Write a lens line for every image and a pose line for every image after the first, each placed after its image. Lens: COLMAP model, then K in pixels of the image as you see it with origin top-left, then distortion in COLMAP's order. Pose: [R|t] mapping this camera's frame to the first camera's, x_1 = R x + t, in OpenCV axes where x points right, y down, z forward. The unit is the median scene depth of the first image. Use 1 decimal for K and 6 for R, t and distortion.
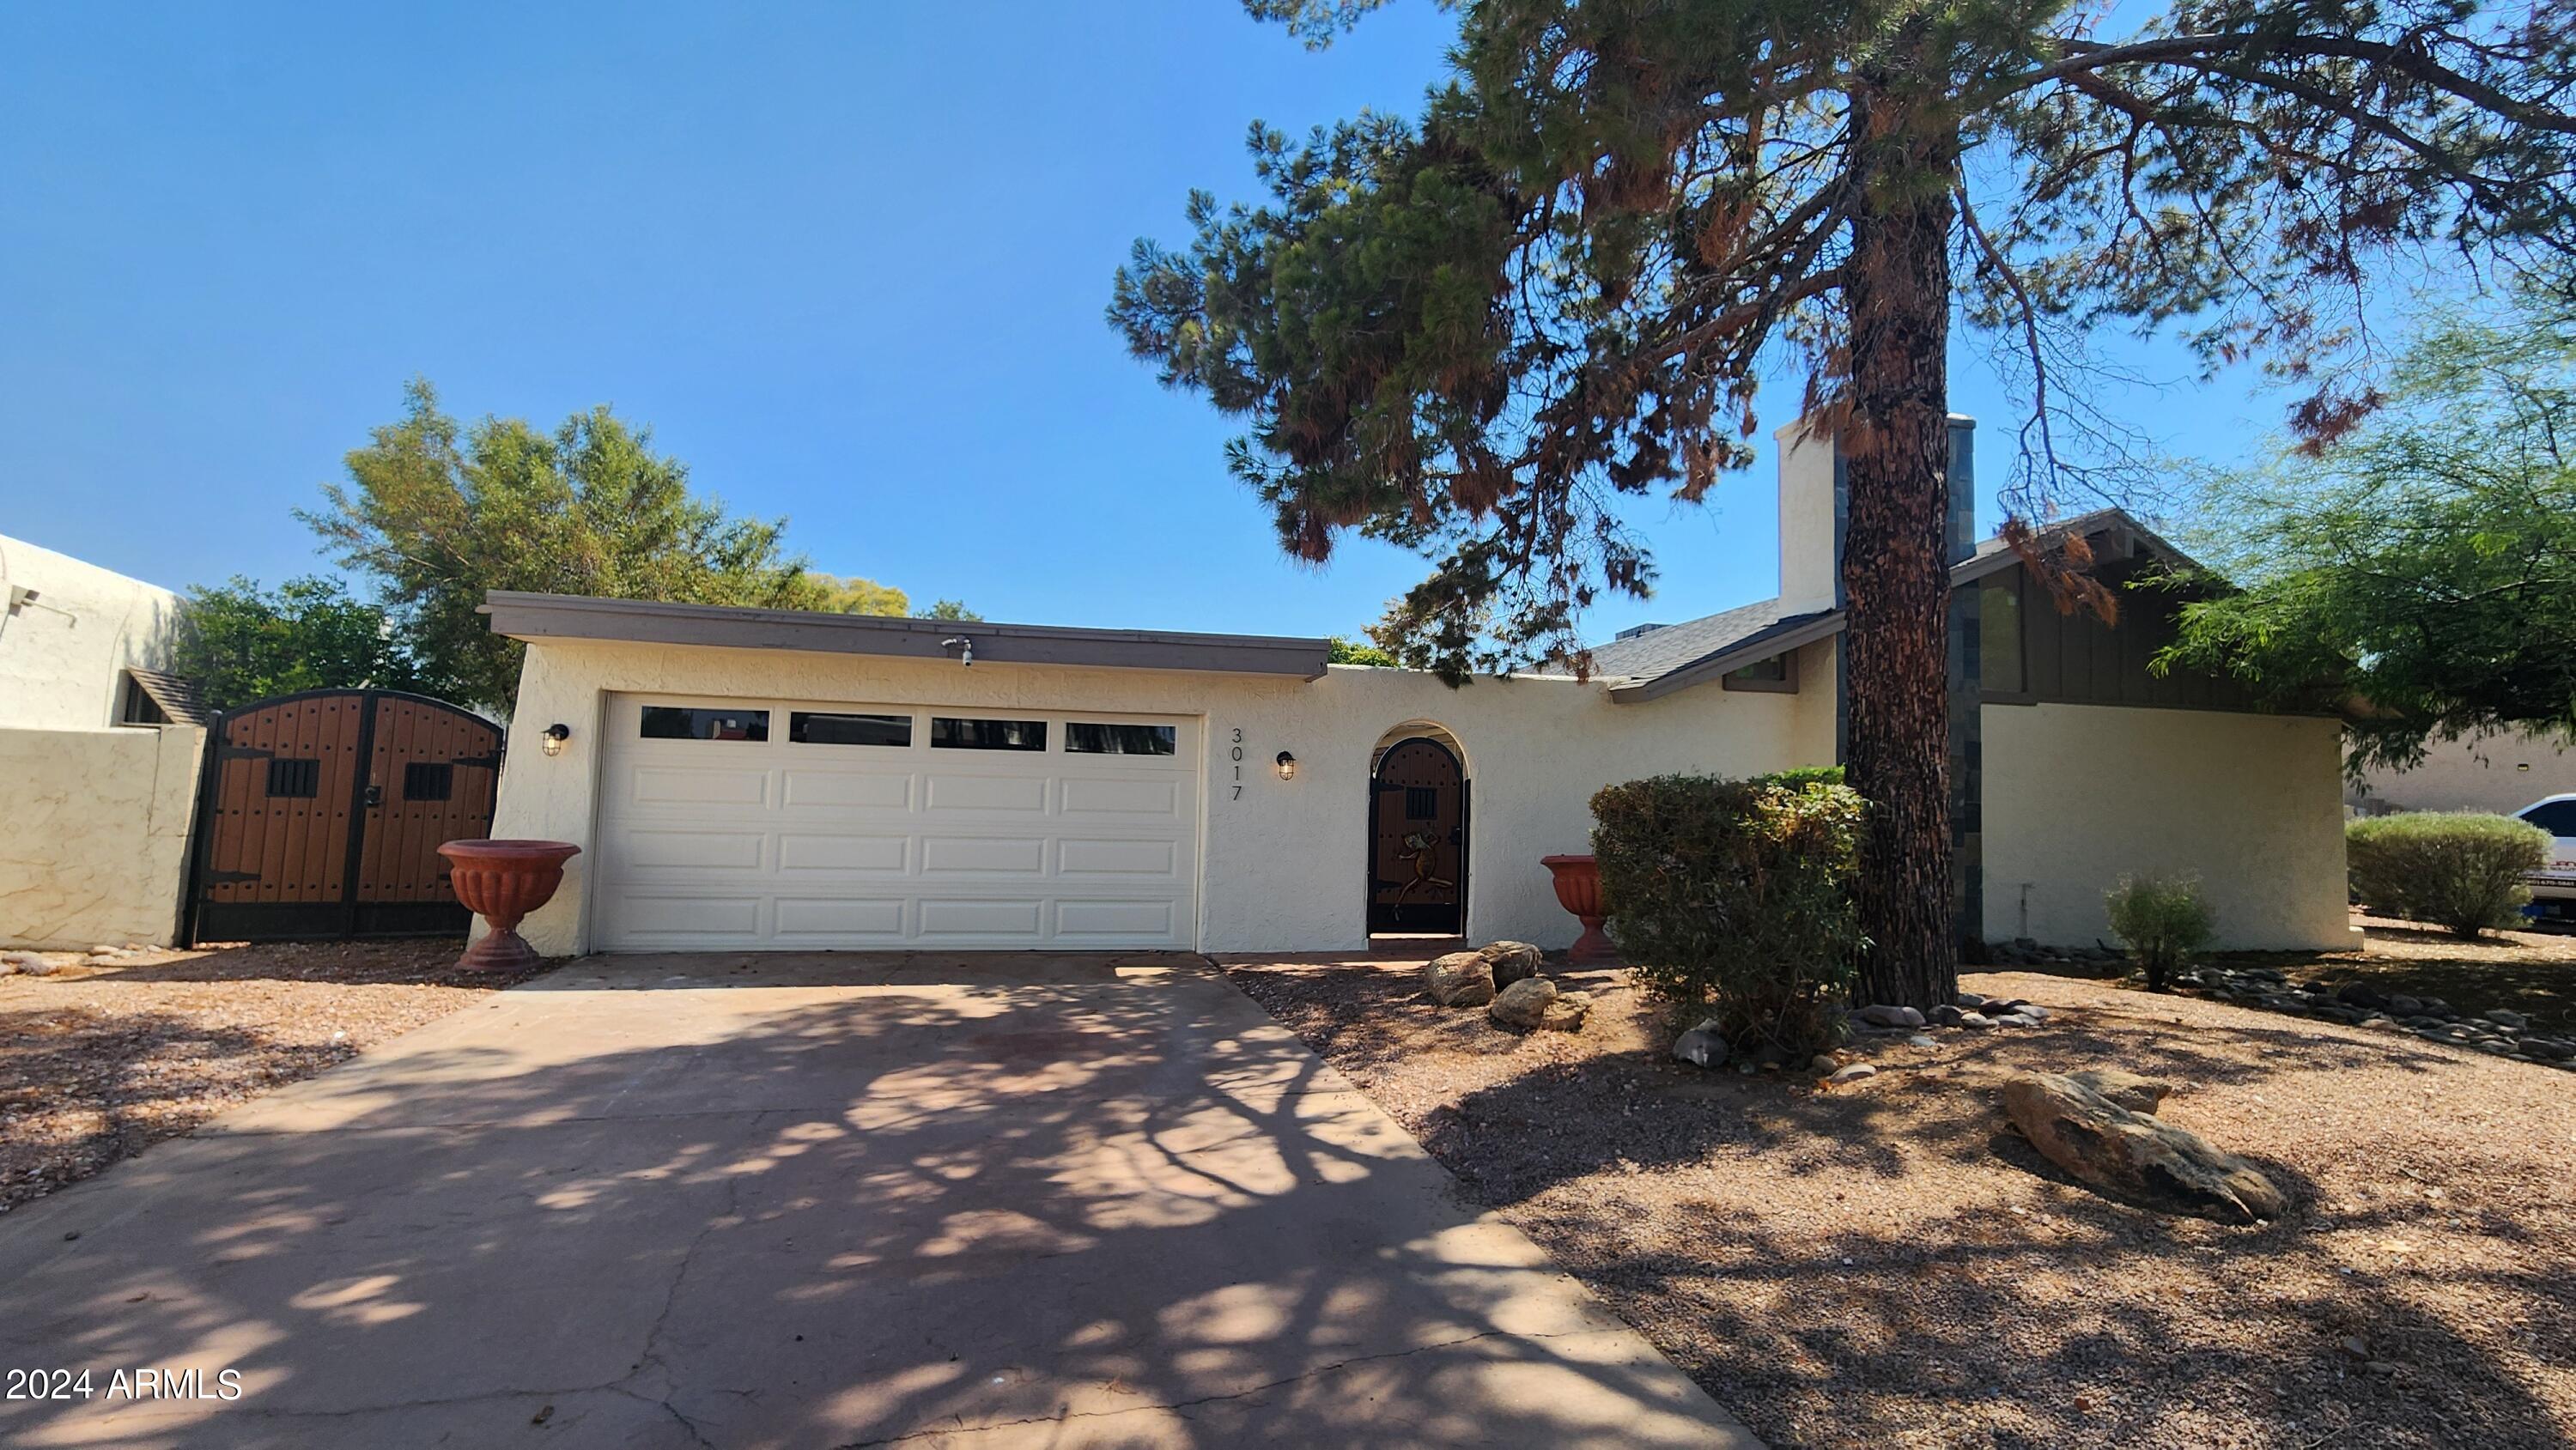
lens RADIAL K [[1064.4, 0, 1288.7], [0, 1064.4, 720.1], [0, 0, 1]] dist [-0.001830, 0.000332]
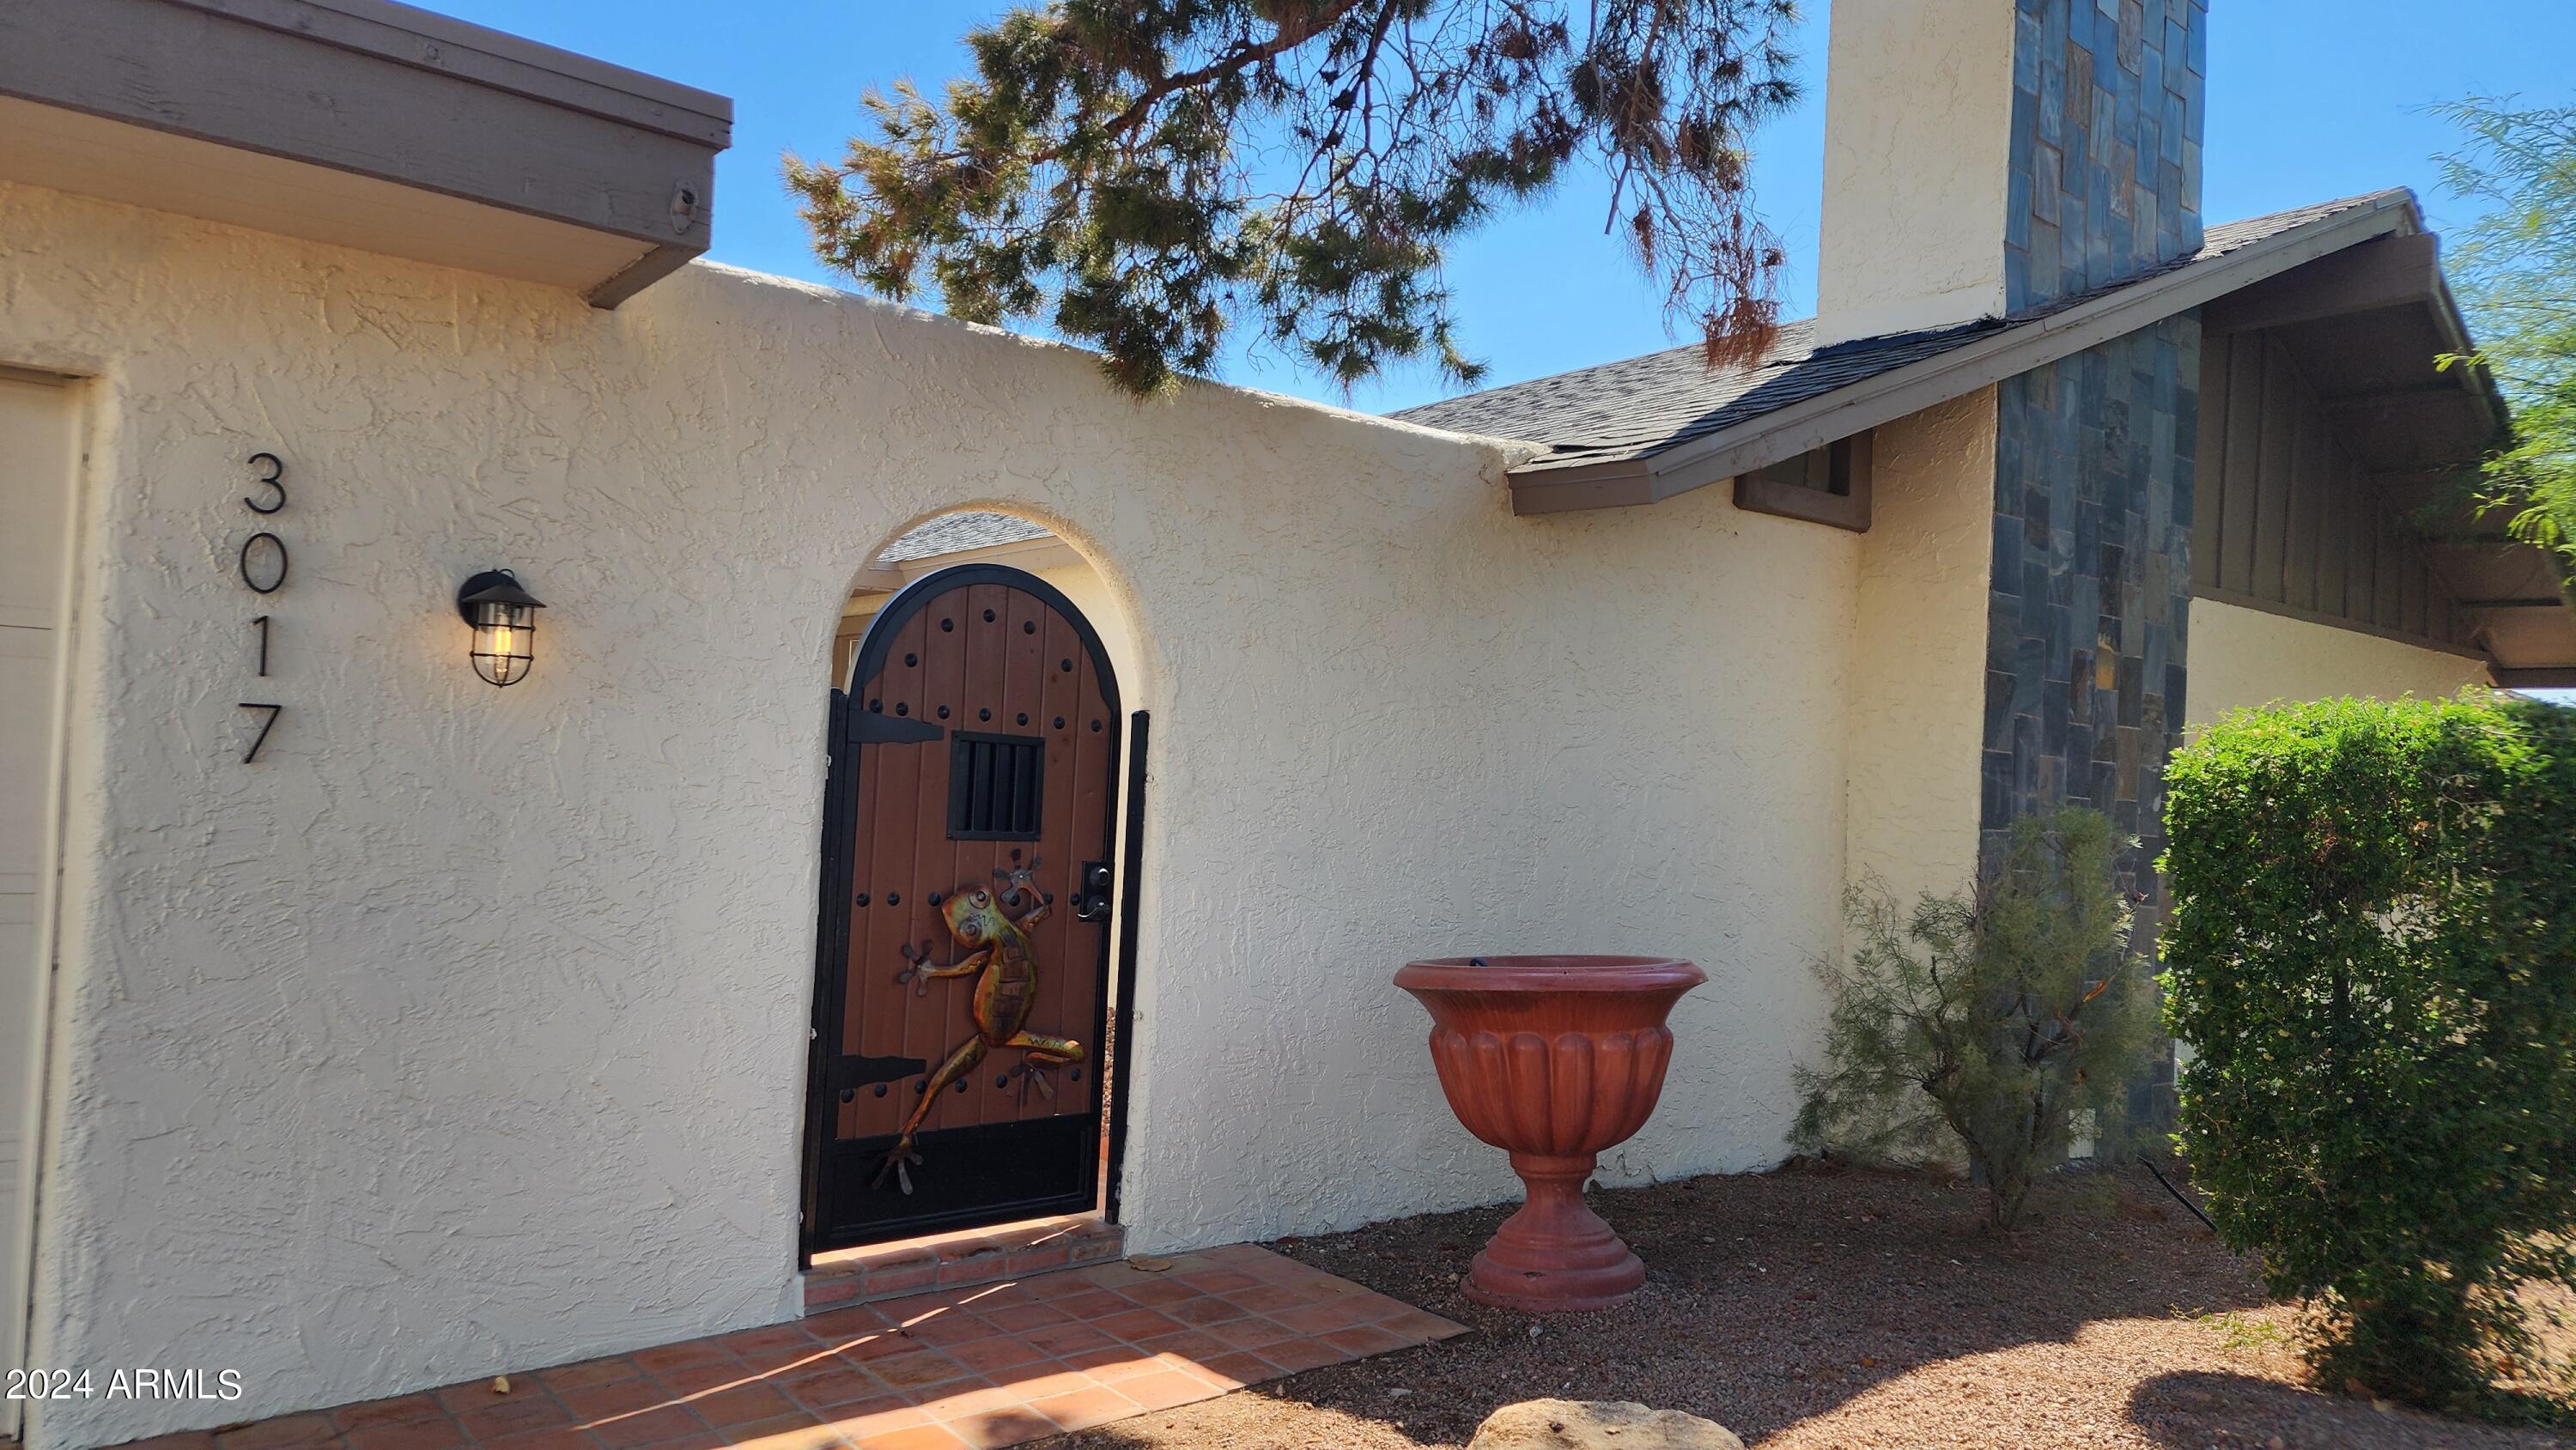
lens RADIAL K [[1761.9, 0, 1283.6], [0, 1761.9, 729.0], [0, 0, 1]] dist [0.069756, -0.043435]
pose [[0.903790, 0.028938, 0.426996, -0.013808], [-0.047769, 0.998298, 0.033452, 0.043617], [-0.425301, -0.050631, 0.903634, 0.541812]]
